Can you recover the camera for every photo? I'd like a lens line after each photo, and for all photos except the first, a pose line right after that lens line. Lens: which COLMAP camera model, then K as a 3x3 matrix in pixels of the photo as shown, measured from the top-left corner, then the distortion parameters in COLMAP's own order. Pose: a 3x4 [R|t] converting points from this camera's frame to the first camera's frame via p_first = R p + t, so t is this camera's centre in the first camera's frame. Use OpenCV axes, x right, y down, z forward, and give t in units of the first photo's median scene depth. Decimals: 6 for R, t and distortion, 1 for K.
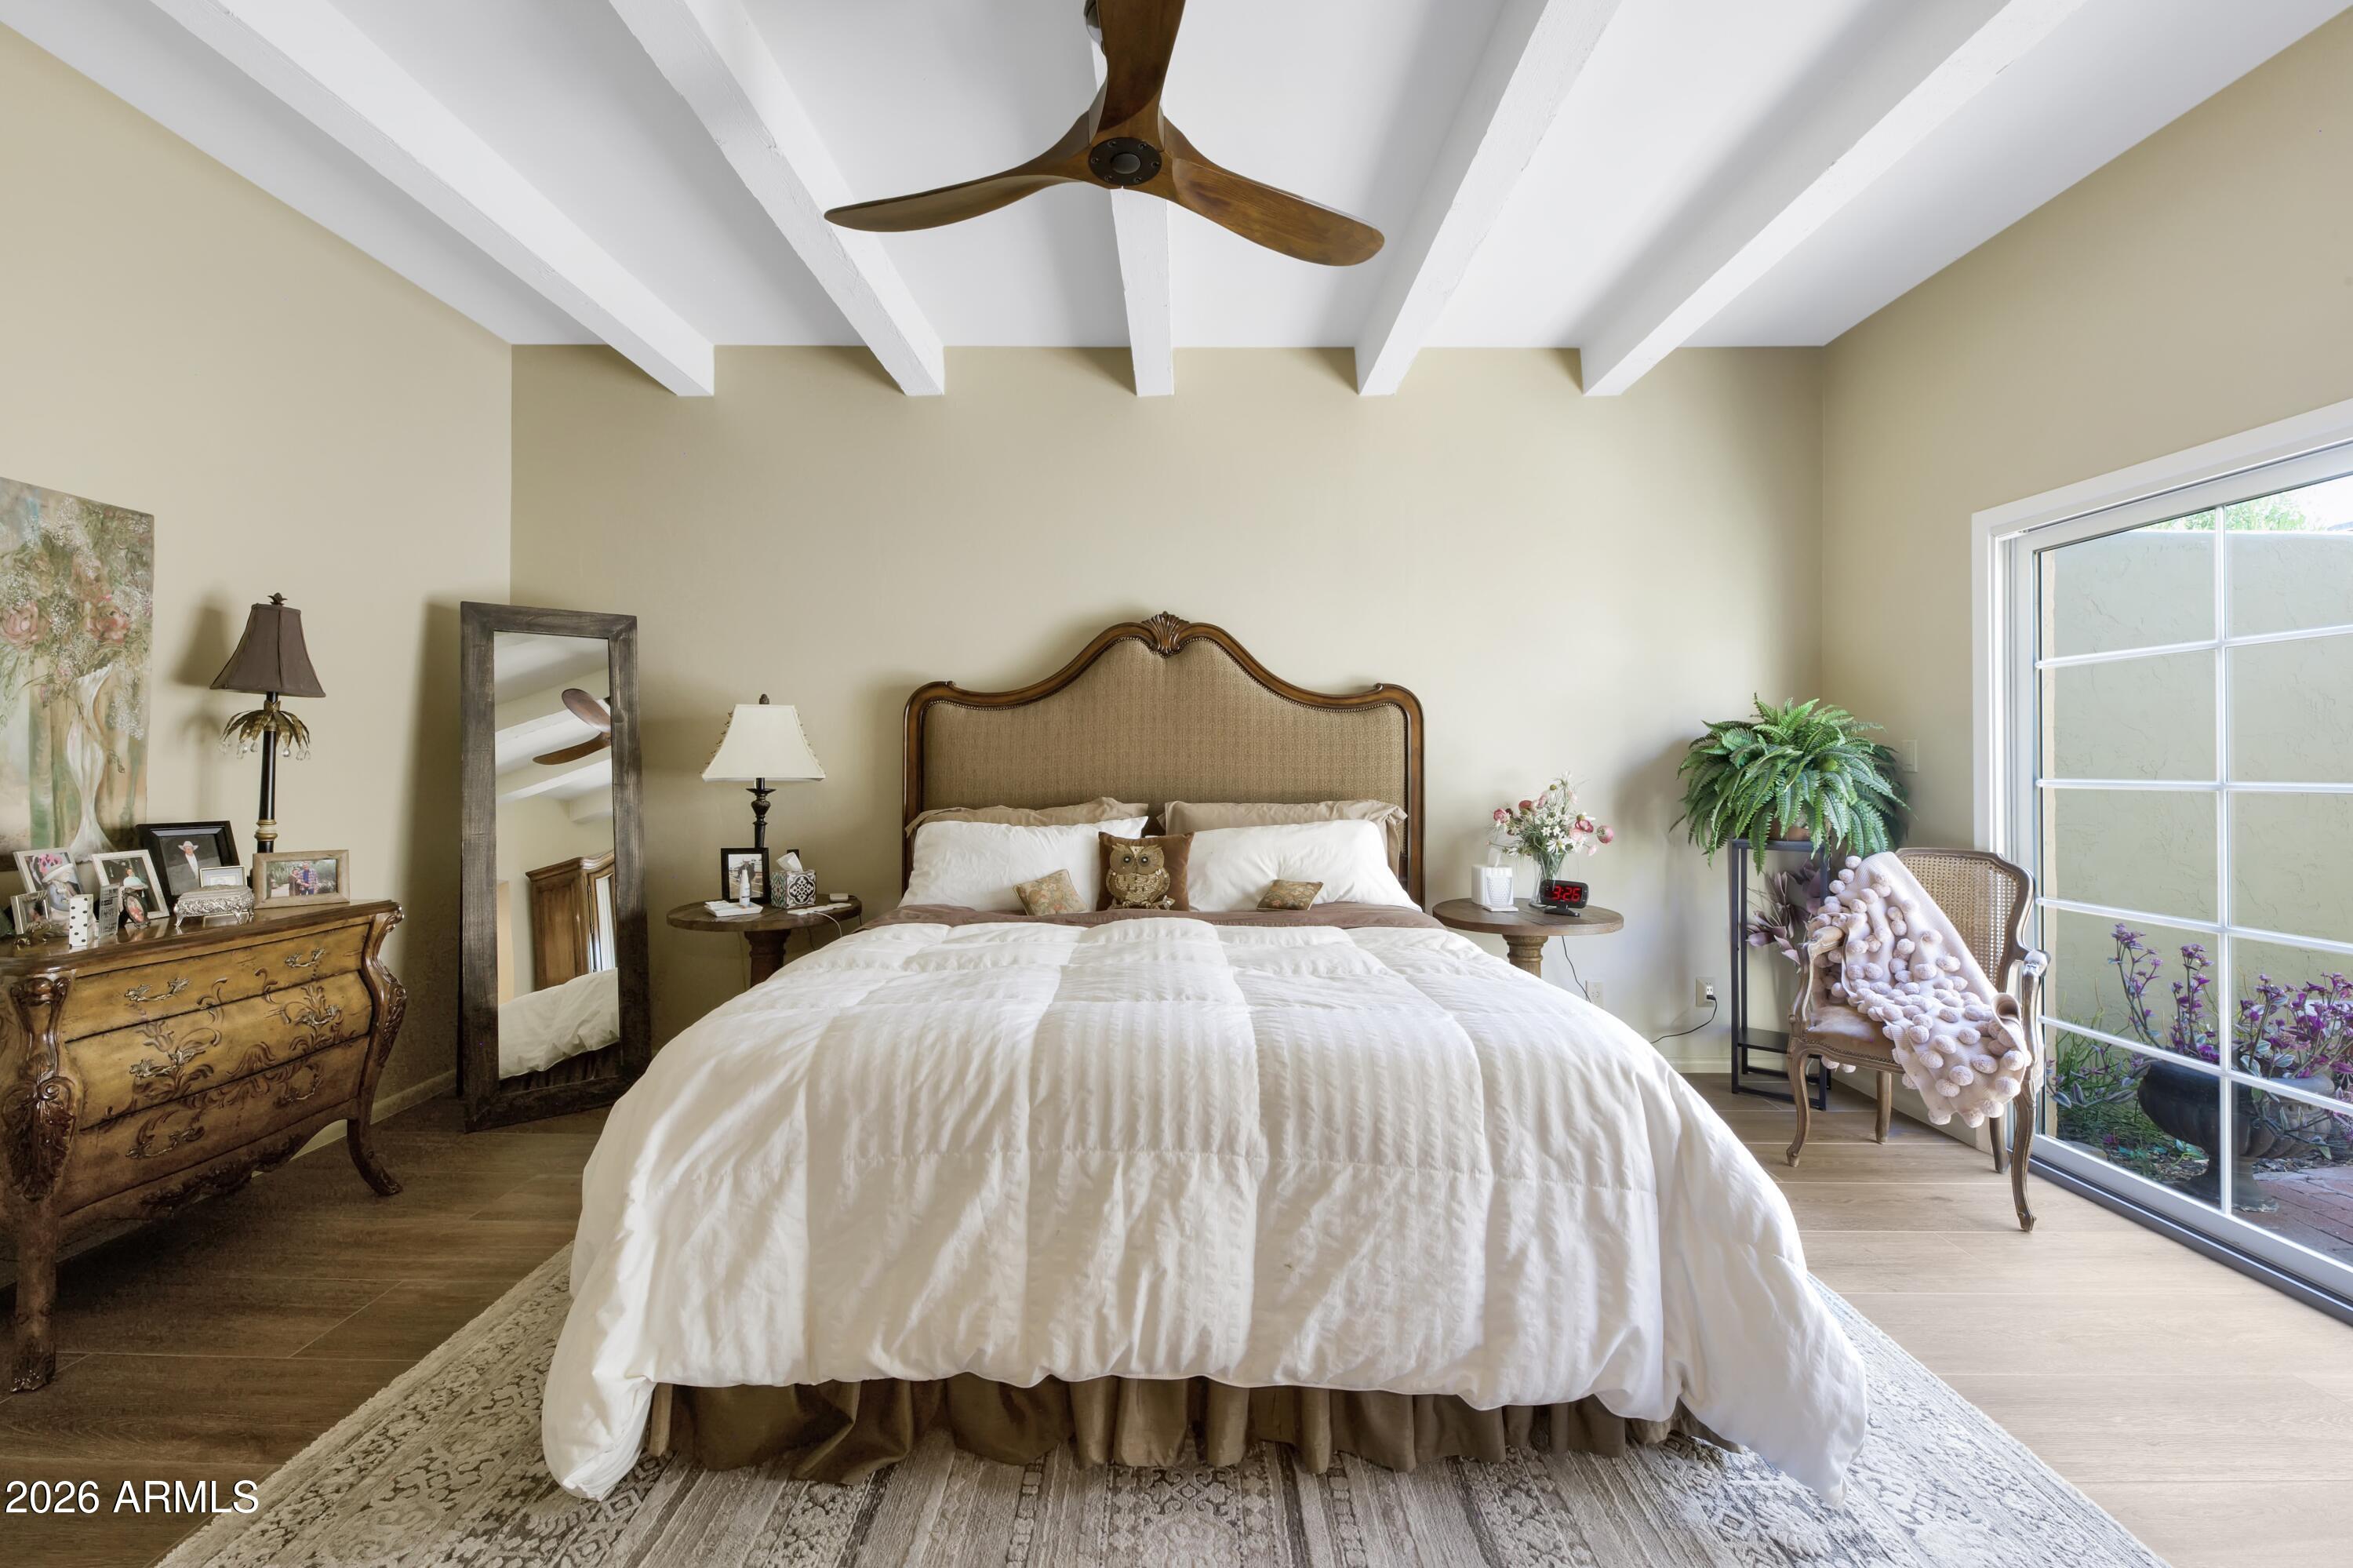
lens RADIAL K [[967.8, 0, 1181.3], [0, 967.8, 777.3], [0, 0, 1]] dist [0.004895, -0.004176]
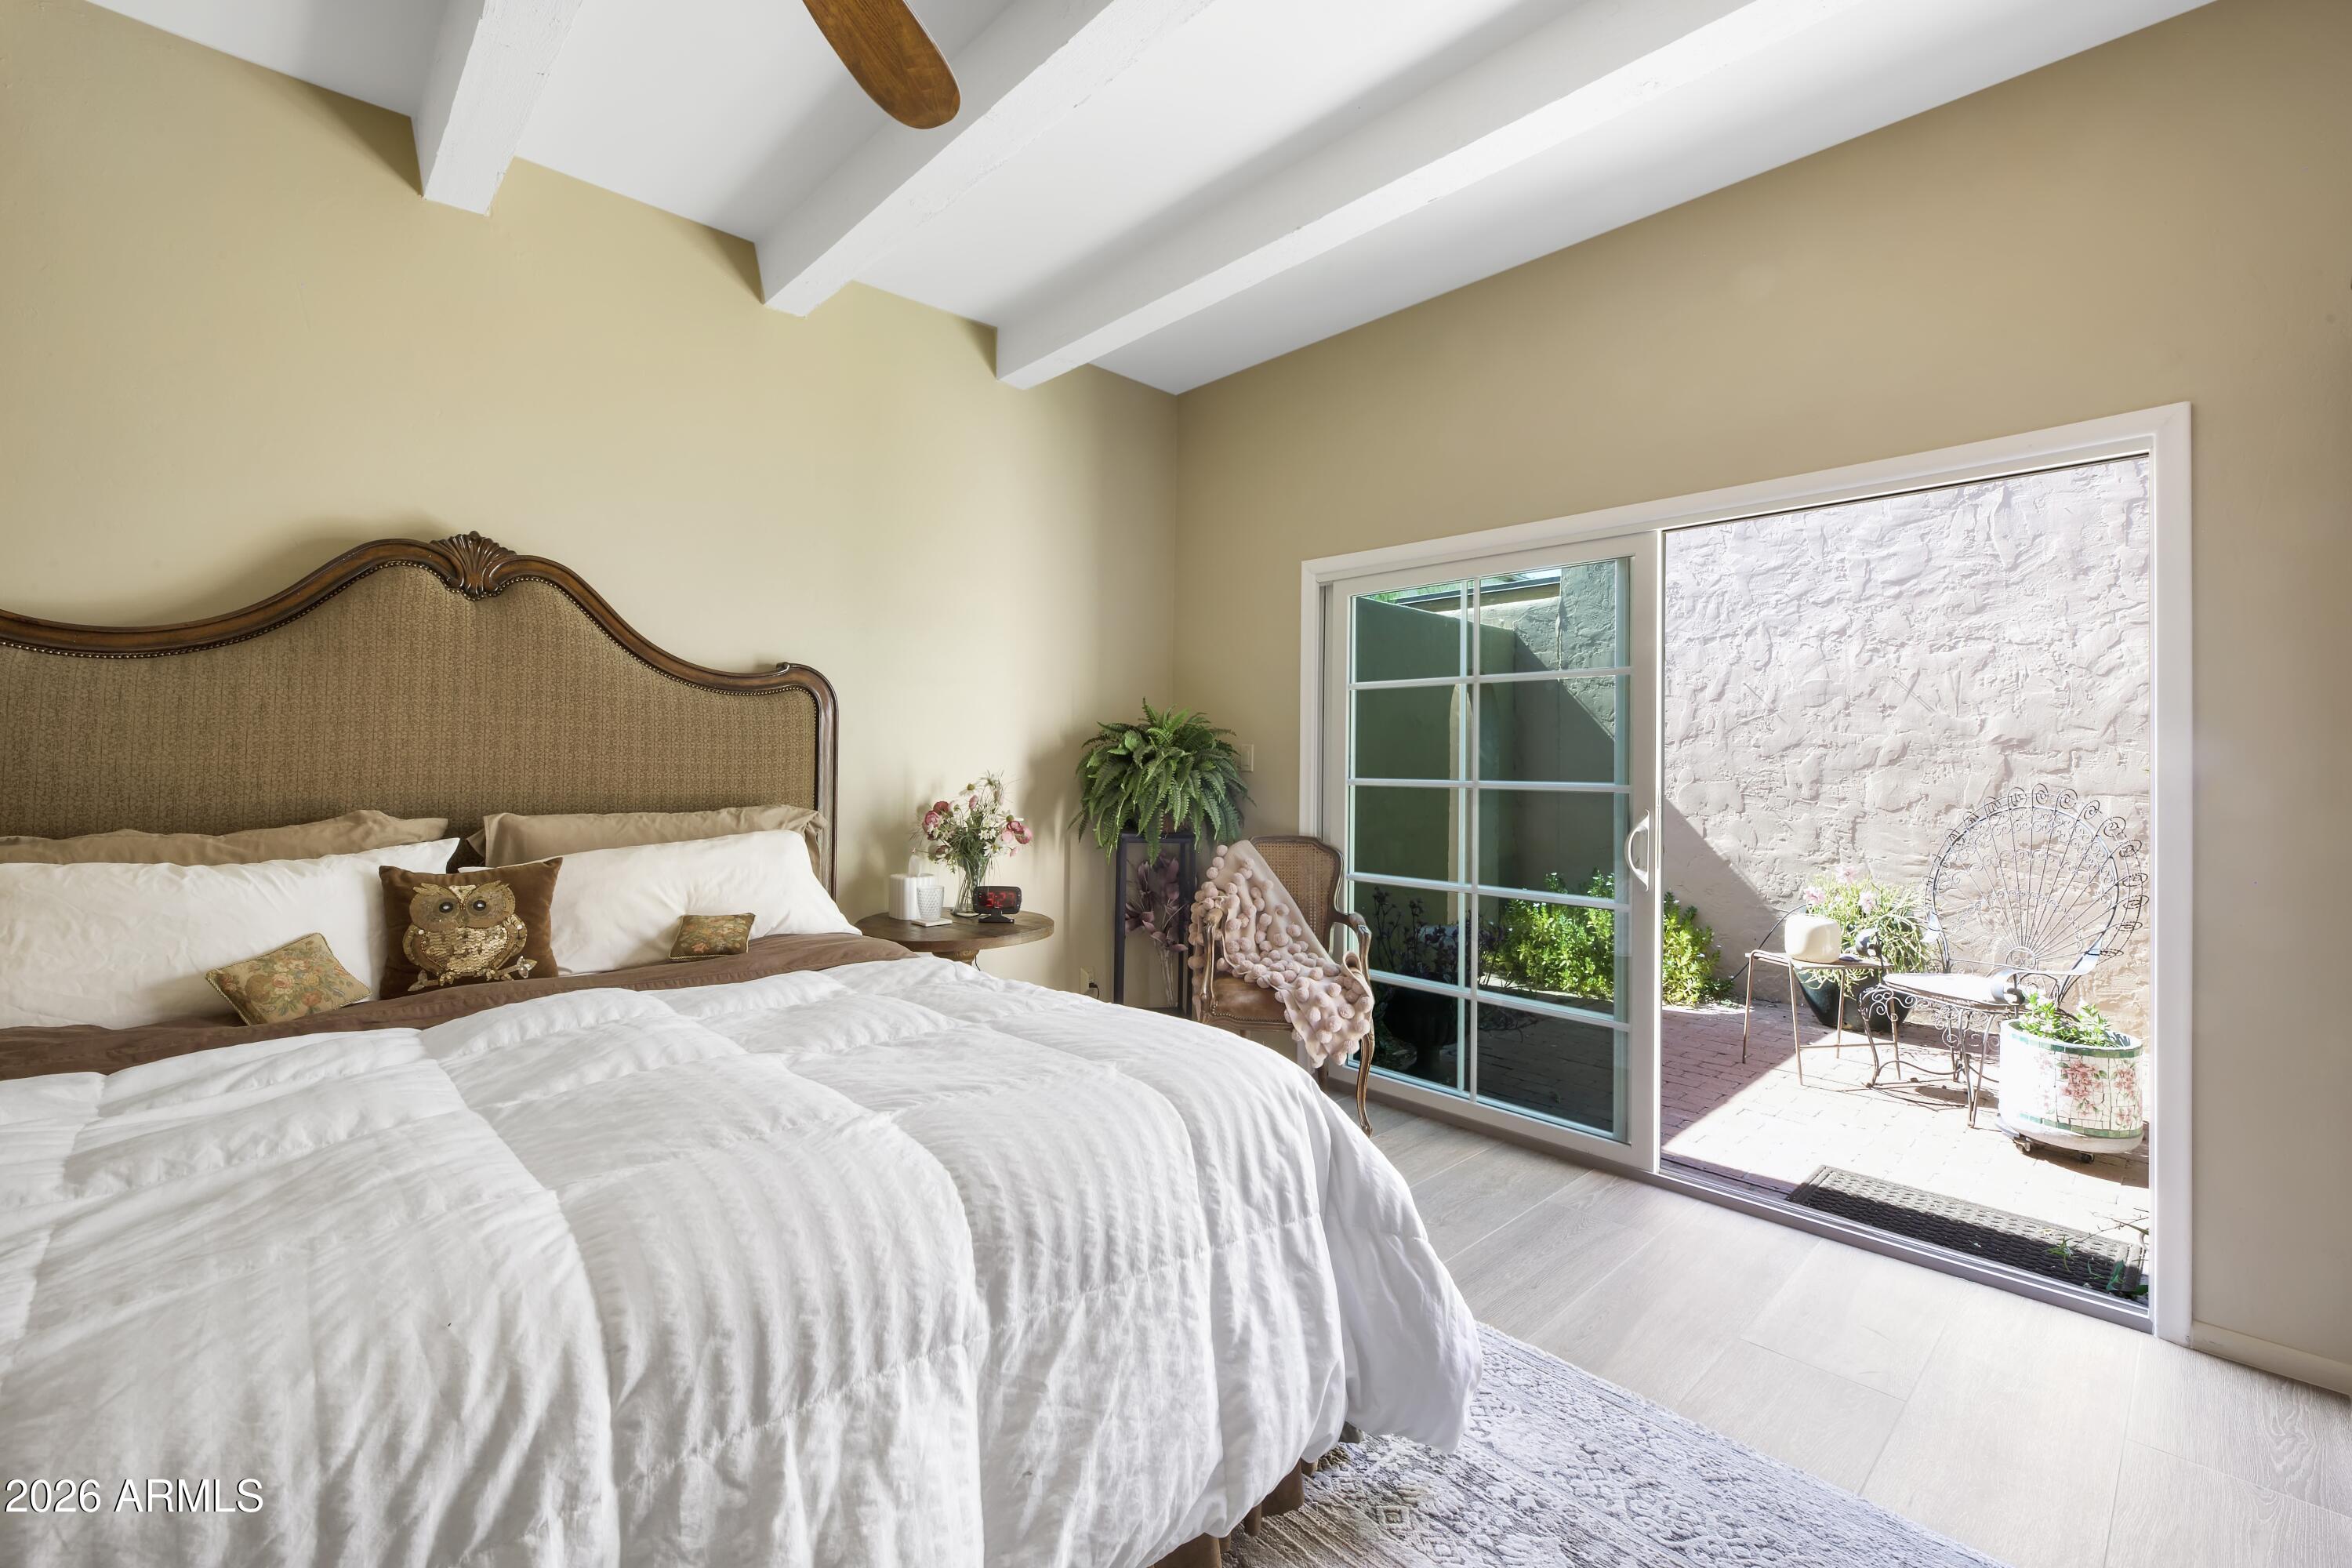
lens RADIAL K [[990.6, 0, 1173.1], [0, 990.6, 765.2], [0, 0, 1]] dist [-0.000615, -0.001857]
pose [[0.732350, 0.005013, 0.680909, -0.154618], [0.000106, 0.999972, -0.007476, -0.004400], [-0.680928, 0.005547, 0.732329, 0.197680]]
